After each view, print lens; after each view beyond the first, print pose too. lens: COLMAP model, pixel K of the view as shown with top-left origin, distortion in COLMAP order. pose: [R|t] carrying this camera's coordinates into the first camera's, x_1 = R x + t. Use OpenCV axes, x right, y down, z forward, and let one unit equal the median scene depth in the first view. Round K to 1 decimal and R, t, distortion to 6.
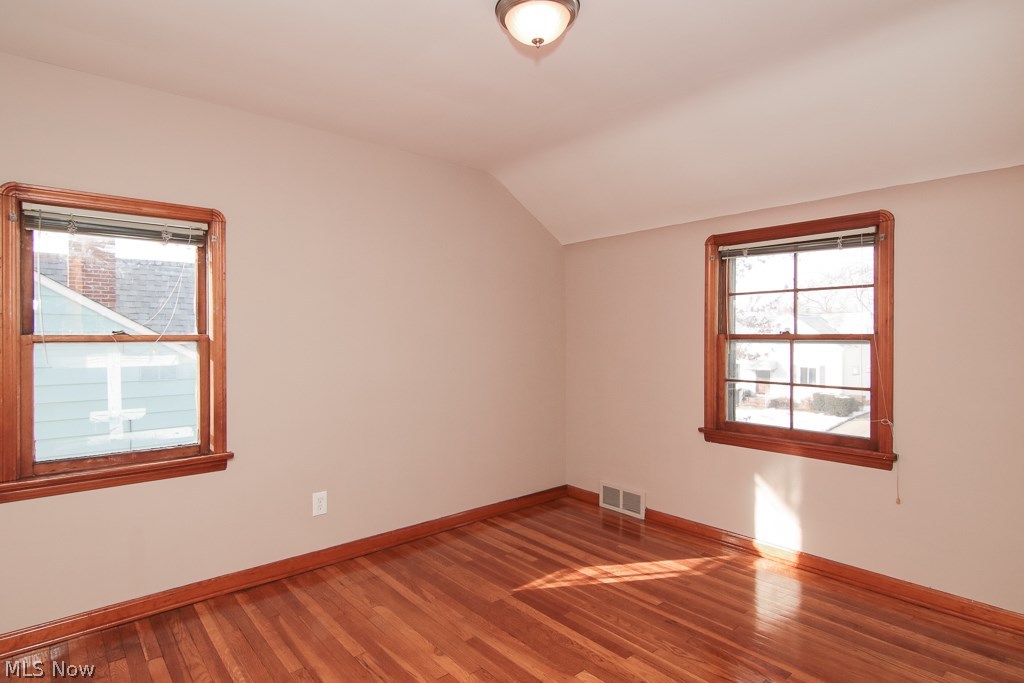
lens RADIAL K [[527.2, 0, 503.0], [0, 527.2, 343.2], [0, 0, 1]] dist [0.002643, -0.000740]
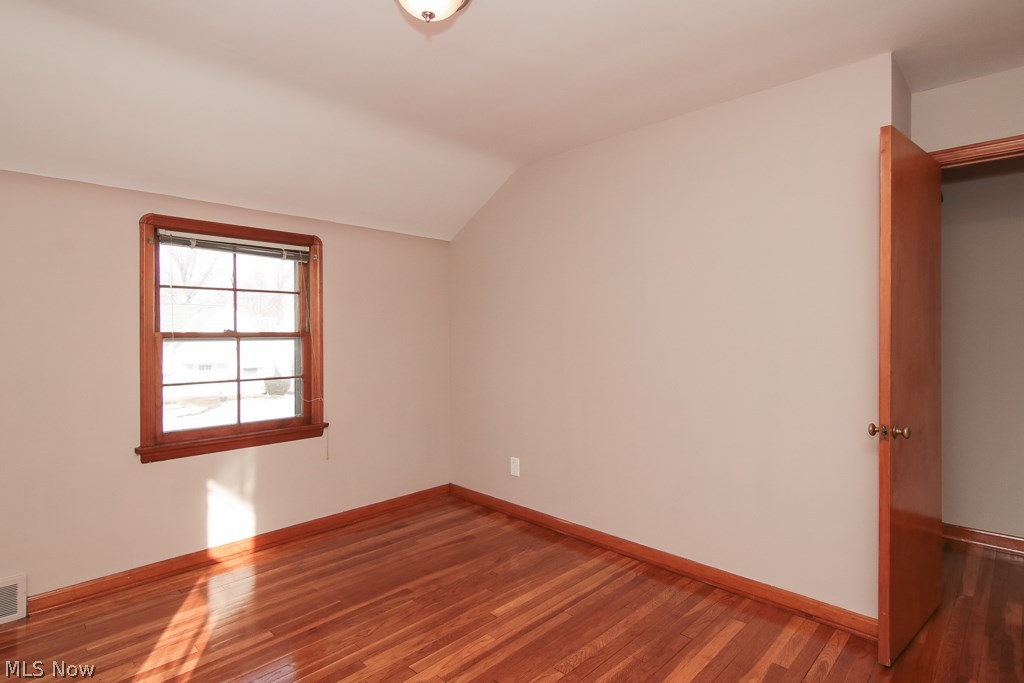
lens RADIAL K [[527.2, 0, 508.4], [0, 527.2, 333.6], [0, 0, 1]] dist [0.002643, -0.000740]
pose [[-0.084198, -0.008500, 0.996413, -0.521441], [0.009073, 0.999916, 0.009296, -0.018905], [-0.996408, 0.009824, -0.084114, 0.554477]]
